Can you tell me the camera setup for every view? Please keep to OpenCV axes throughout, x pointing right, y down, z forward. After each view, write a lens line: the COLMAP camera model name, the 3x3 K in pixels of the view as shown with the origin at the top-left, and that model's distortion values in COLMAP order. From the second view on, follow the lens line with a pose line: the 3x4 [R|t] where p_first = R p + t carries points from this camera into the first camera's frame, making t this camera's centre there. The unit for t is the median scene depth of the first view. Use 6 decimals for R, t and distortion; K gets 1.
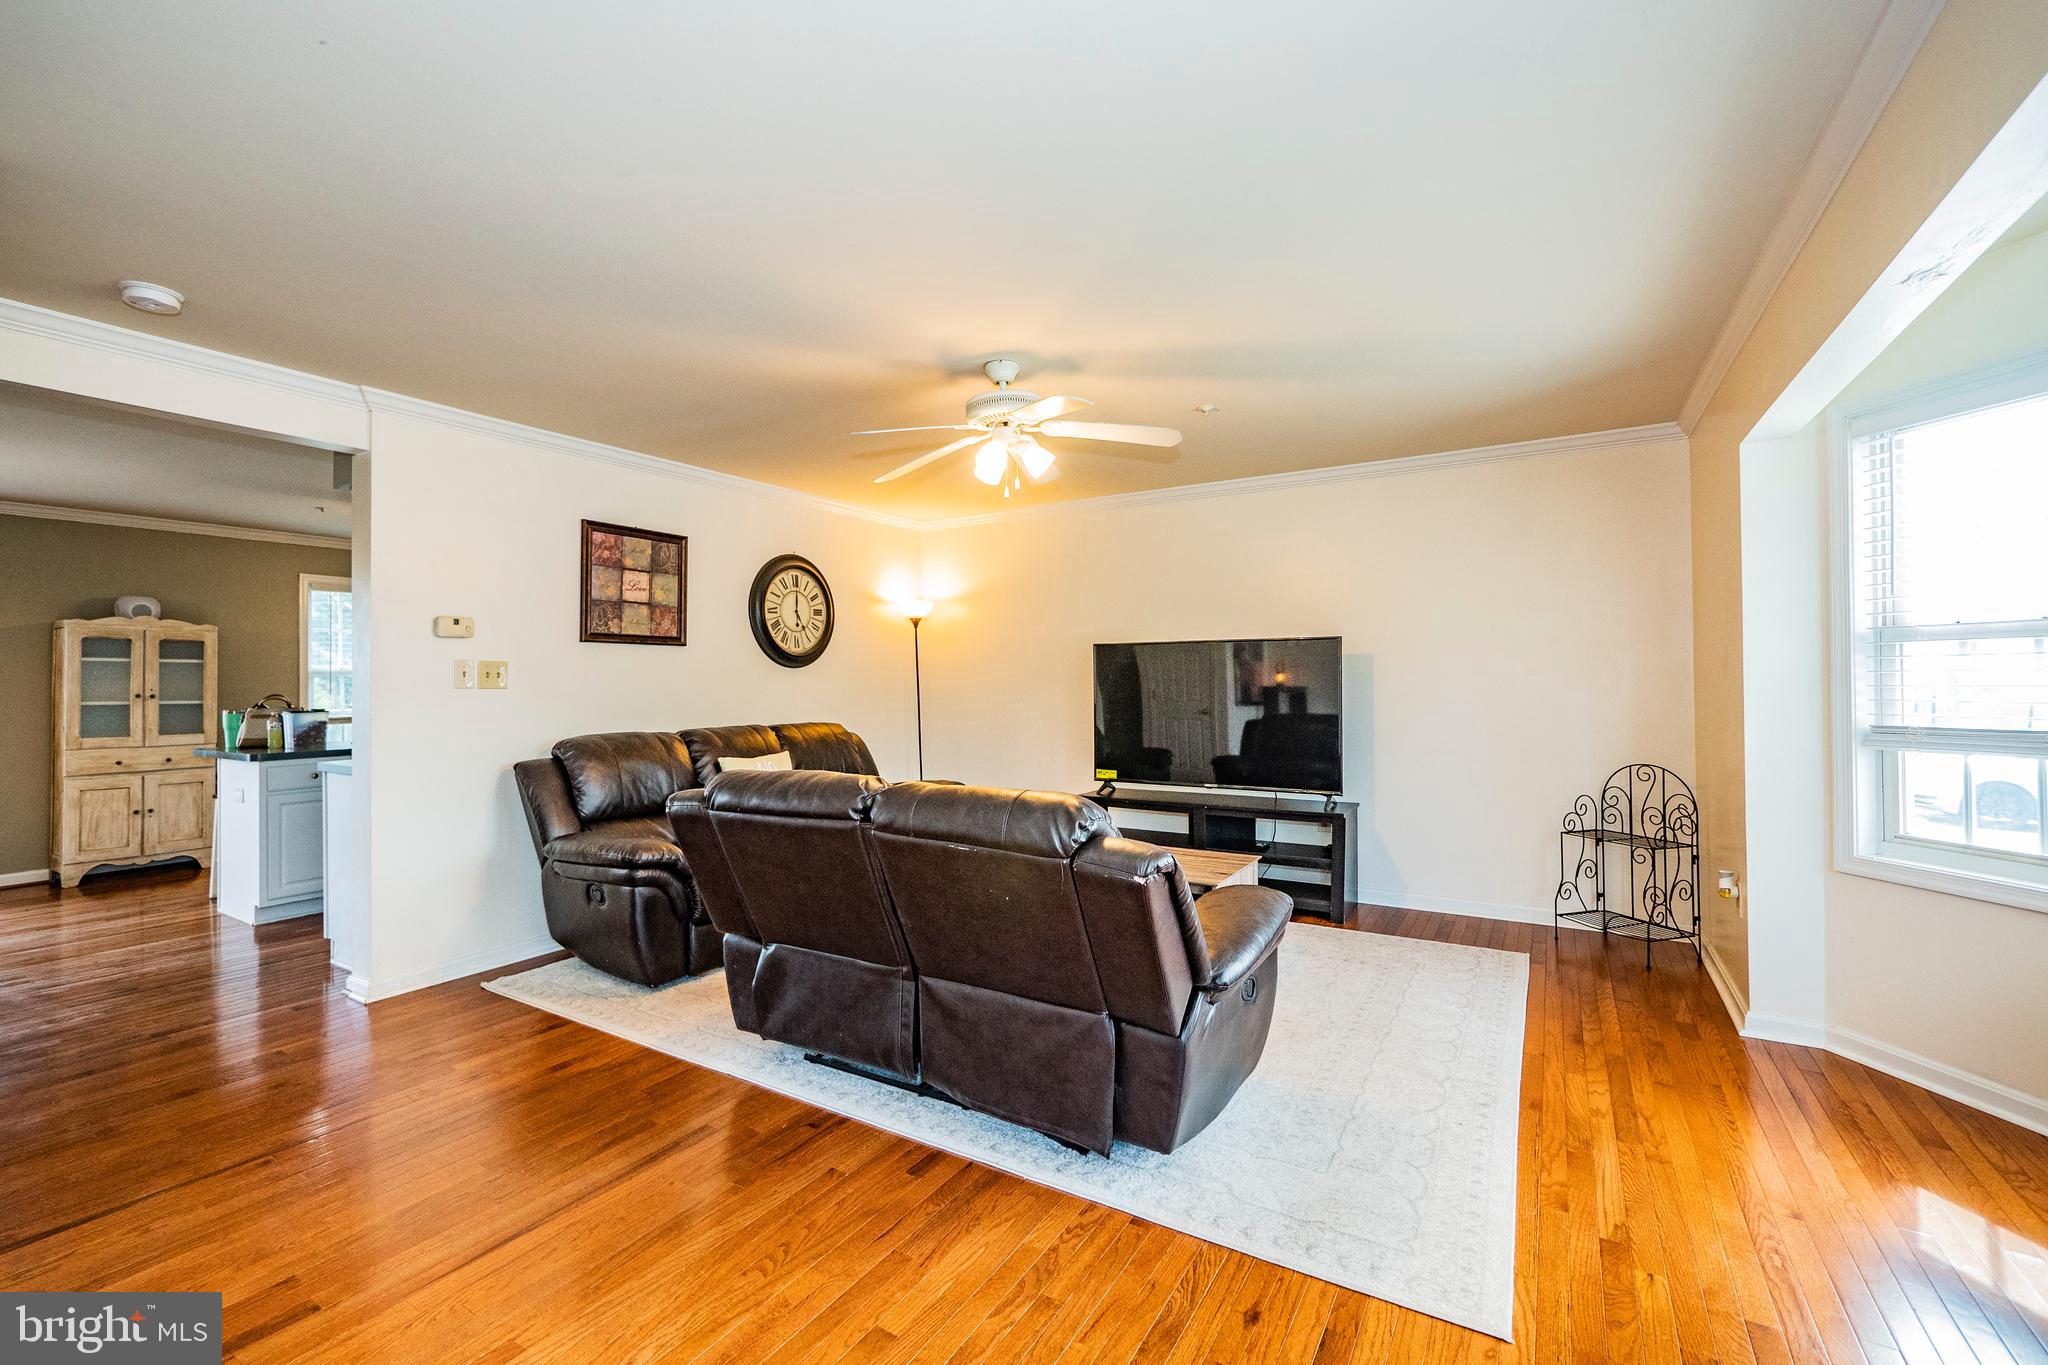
lens RADIAL K [[862.6, 0, 1013.0], [0, 862.6, 669.8], [0, 0, 1]] dist [-0.006004, 0.000068]
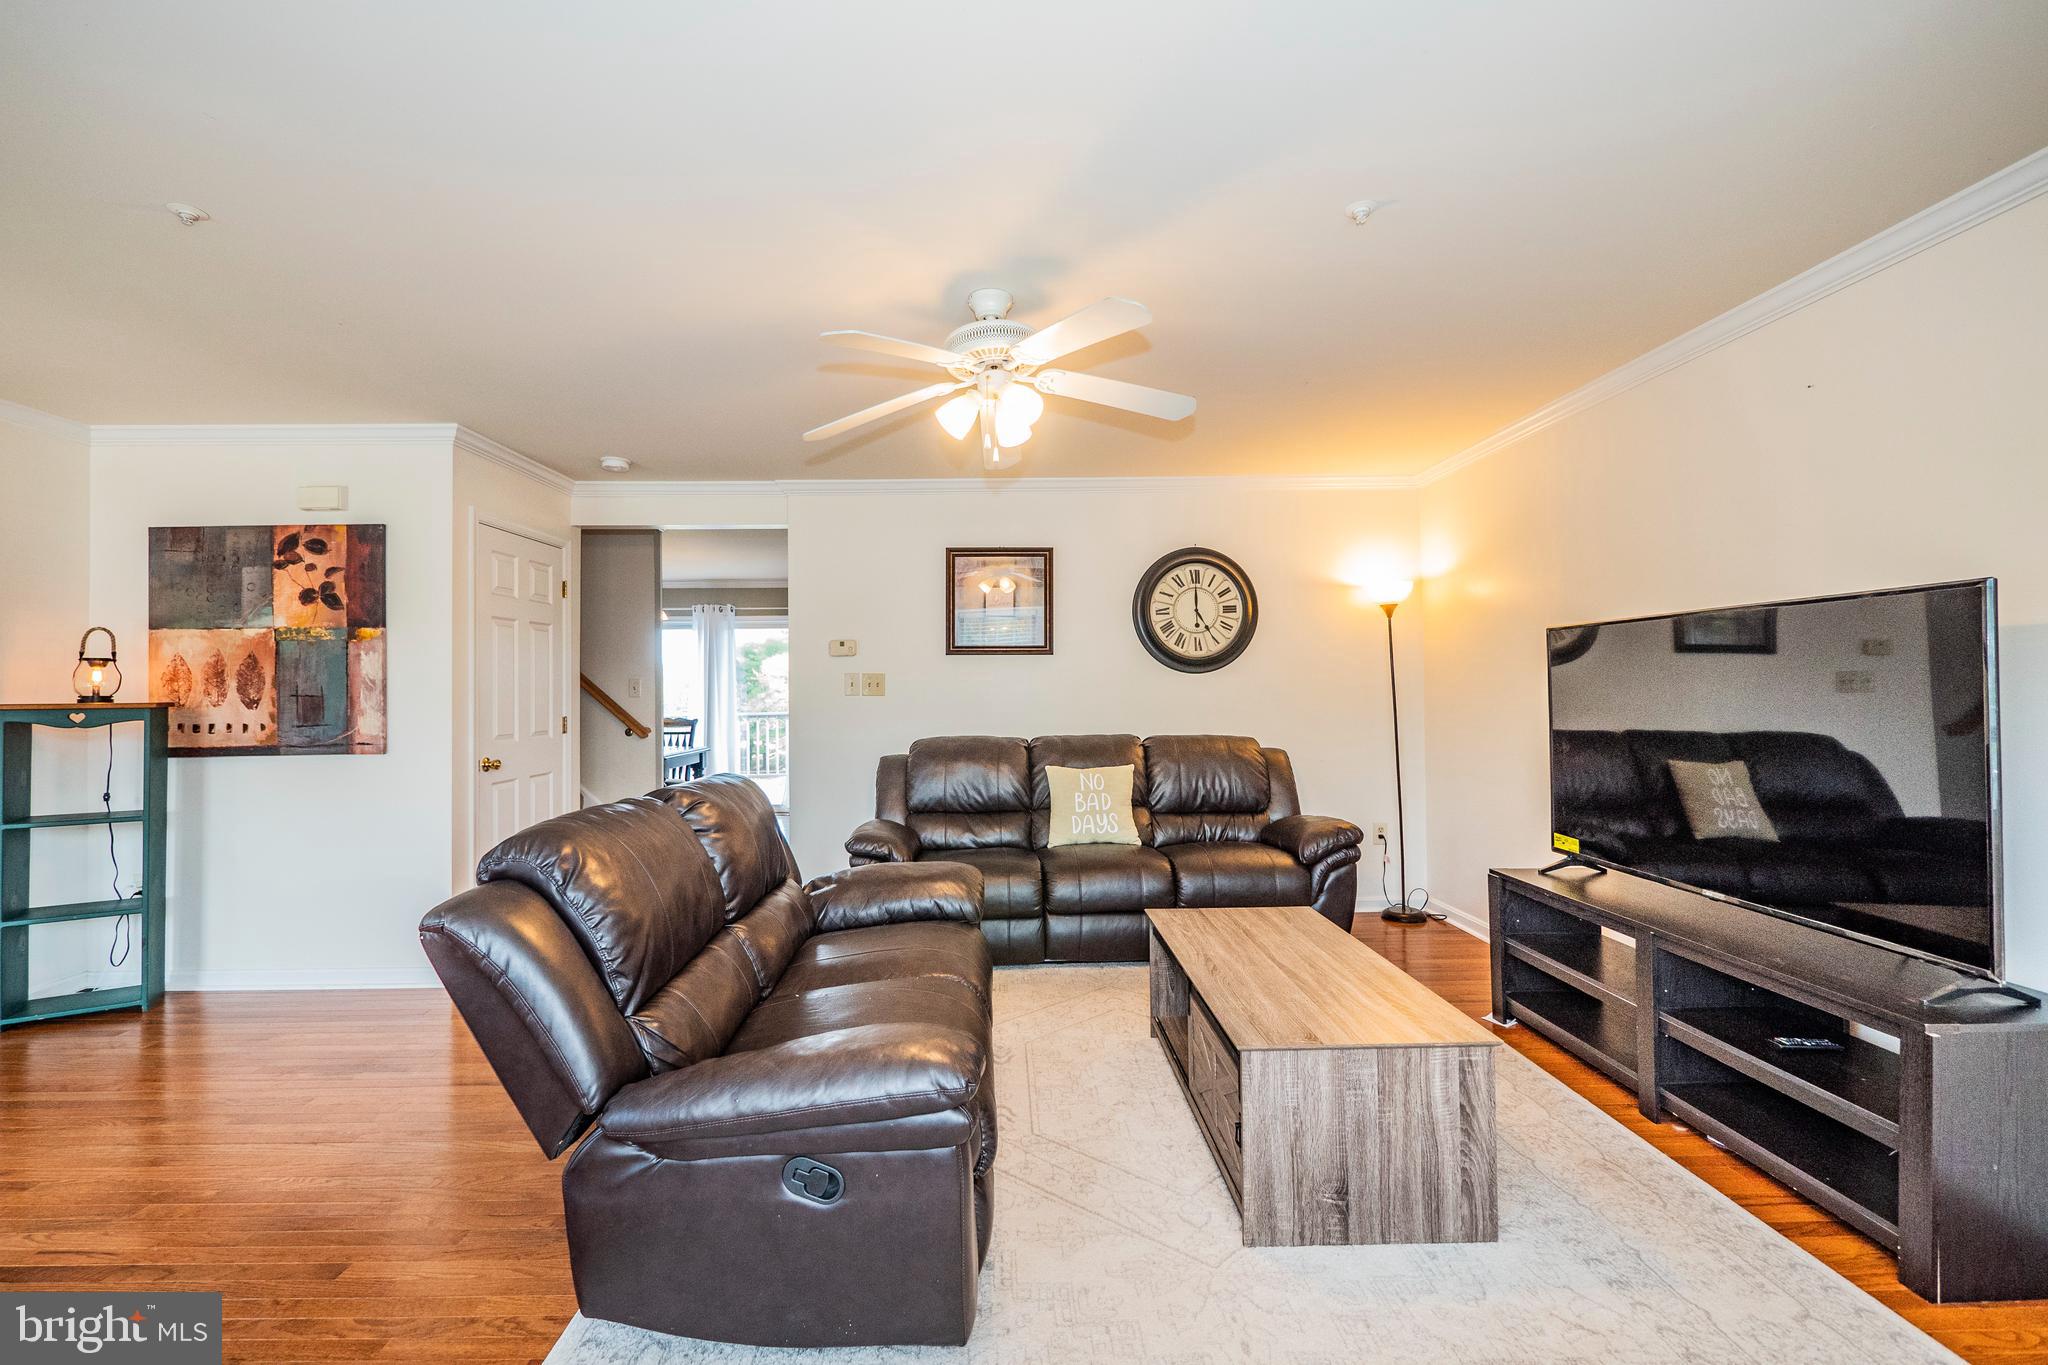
lens RADIAL K [[862.6, 0, 1013.0], [0, 862.6, 669.8], [0, 0, 1]] dist [-0.006004, 0.000068]
pose [[0.550017, -0.017280, -0.834975, 0.402241], [0.016420, 0.999816, -0.009875, -0.000287], [0.834992, -0.008279, 0.550200, 0.359936]]
